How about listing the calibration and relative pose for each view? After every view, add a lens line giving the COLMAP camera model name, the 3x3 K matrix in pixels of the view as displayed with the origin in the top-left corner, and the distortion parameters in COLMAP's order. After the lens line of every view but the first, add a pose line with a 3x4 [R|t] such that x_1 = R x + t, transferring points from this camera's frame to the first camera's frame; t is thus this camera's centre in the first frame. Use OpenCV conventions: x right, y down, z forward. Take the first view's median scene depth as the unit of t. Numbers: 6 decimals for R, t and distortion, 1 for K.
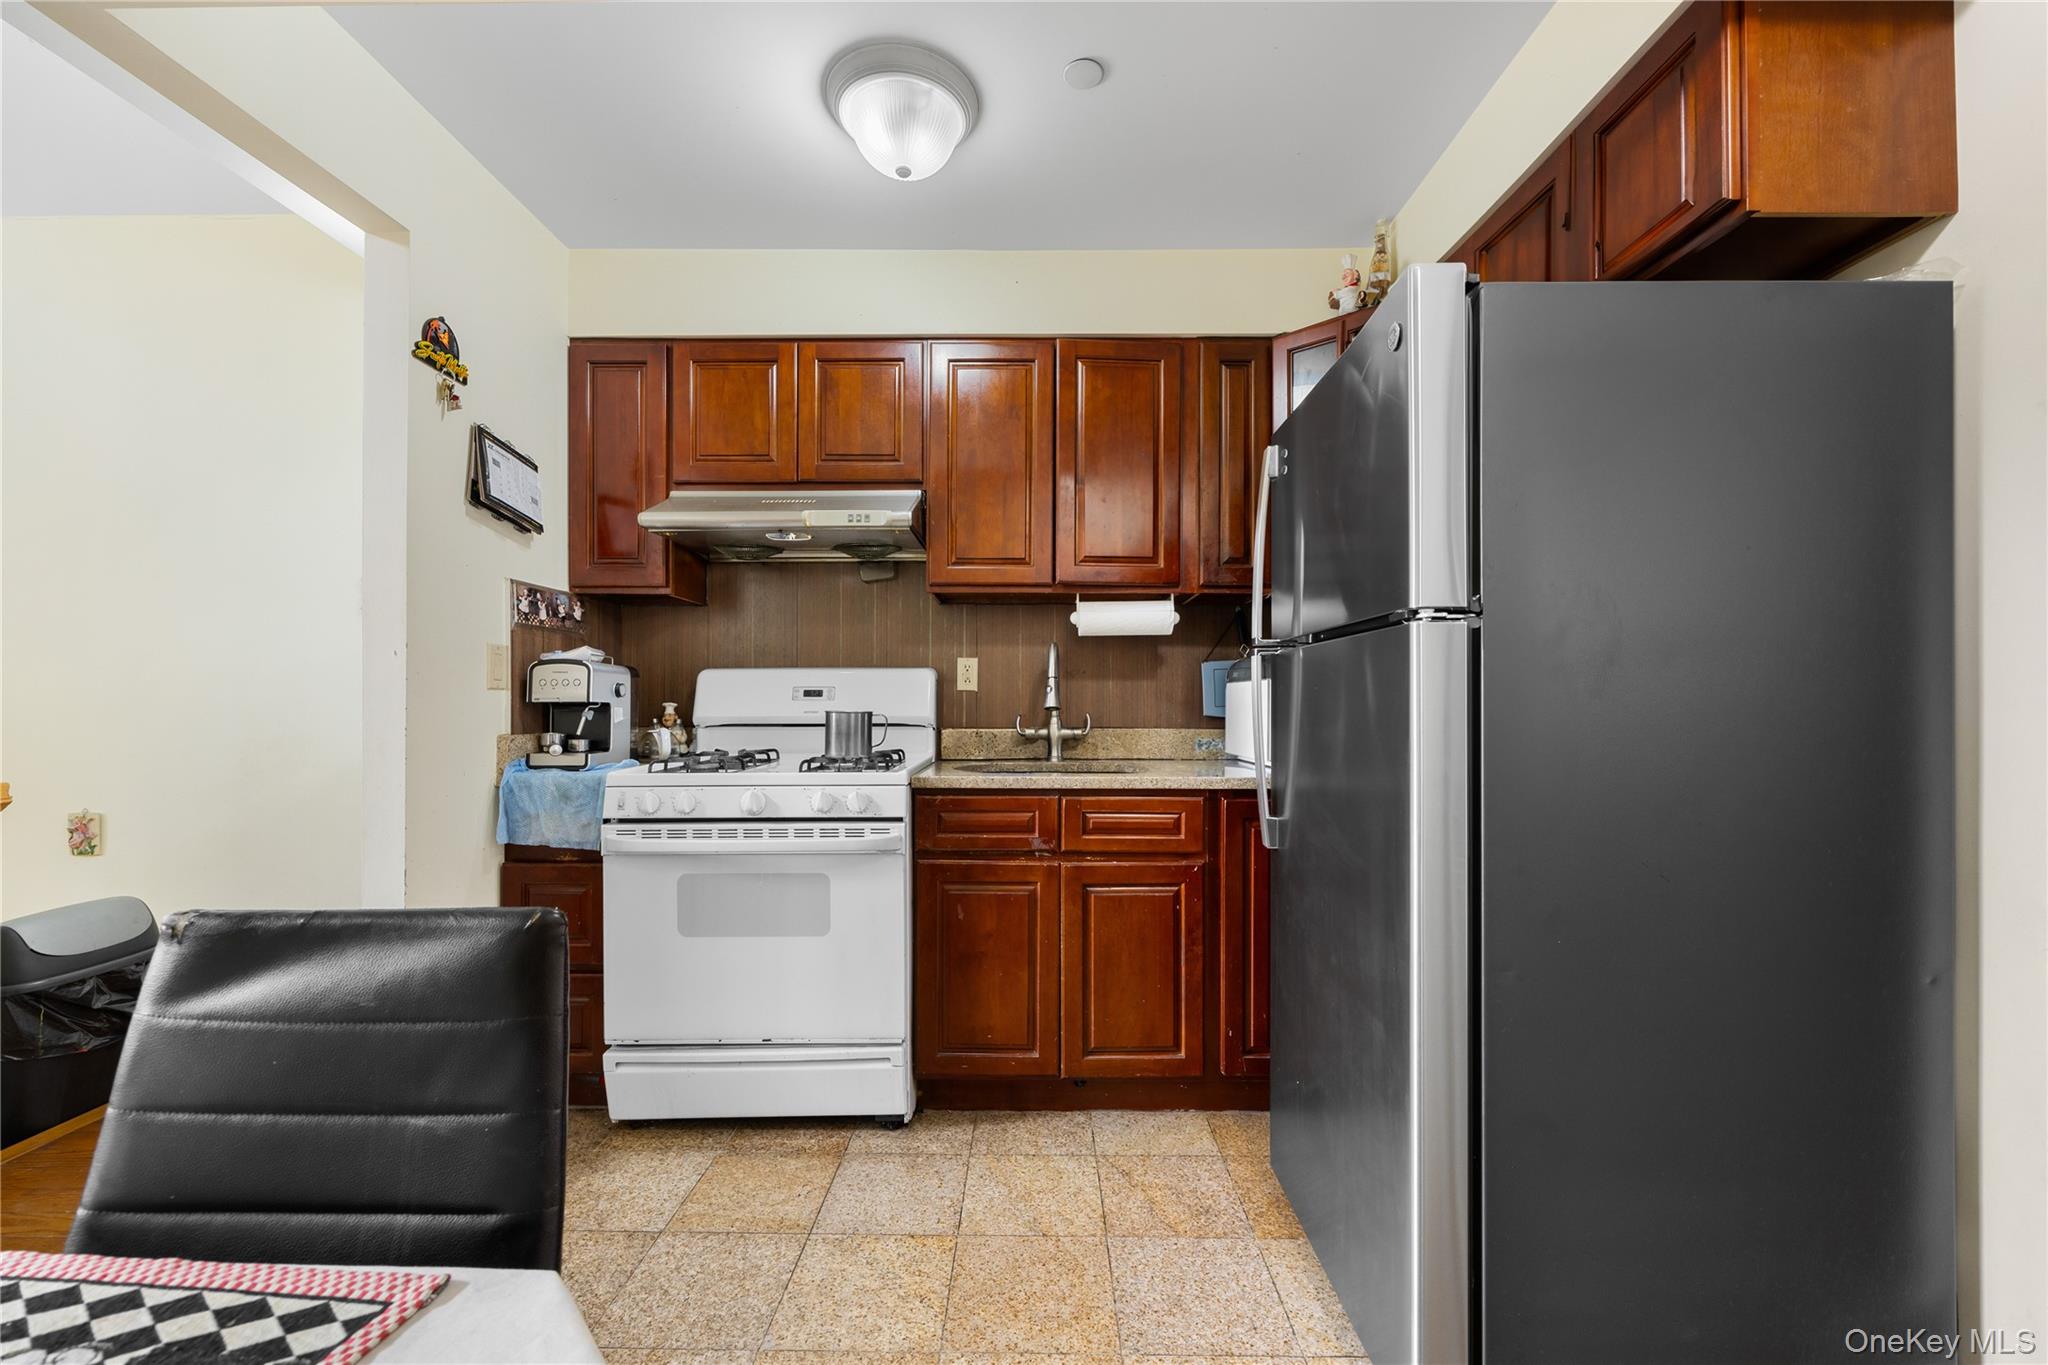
lens RADIAL K [[821.3, 0, 1028.4], [0, 821.3, 699.3], [0, 0, 1]] dist [-0.003118, 0.000290]
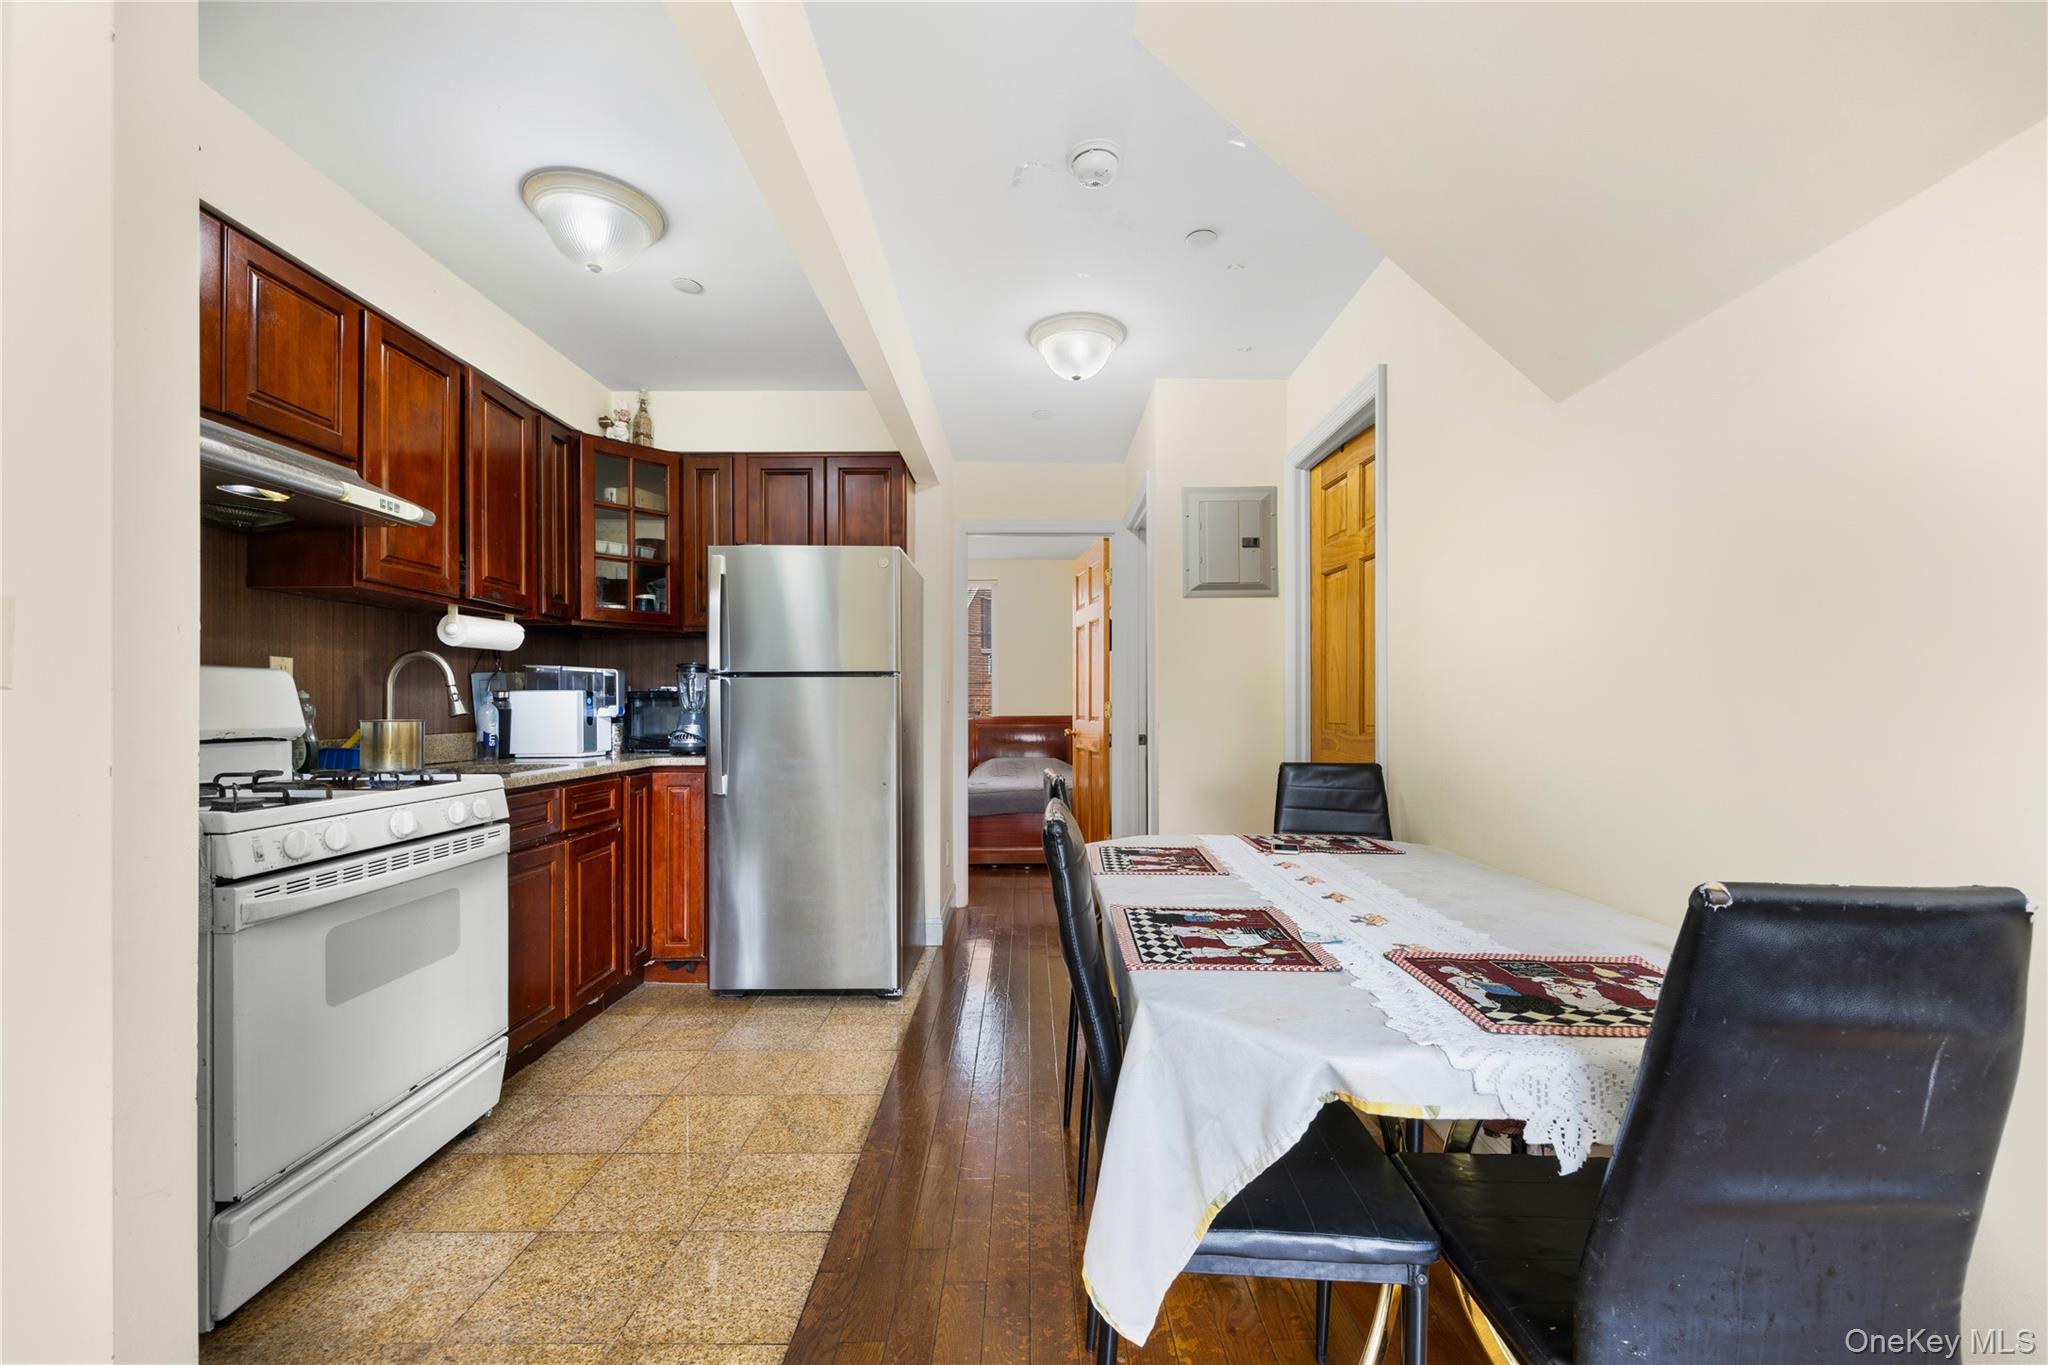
lens RADIAL K [[831.0, 0, 1027.0], [0, 831.0, 699.7], [0, 0, 1]] dist [-0.007846, -0.000027]
pose [[-0.007440, 0.007178, 0.999947, -1.182873], [-0.002143, 0.999972, -0.007194, -0.002547], [-0.999970, -0.002196, -0.007424, 0.324852]]
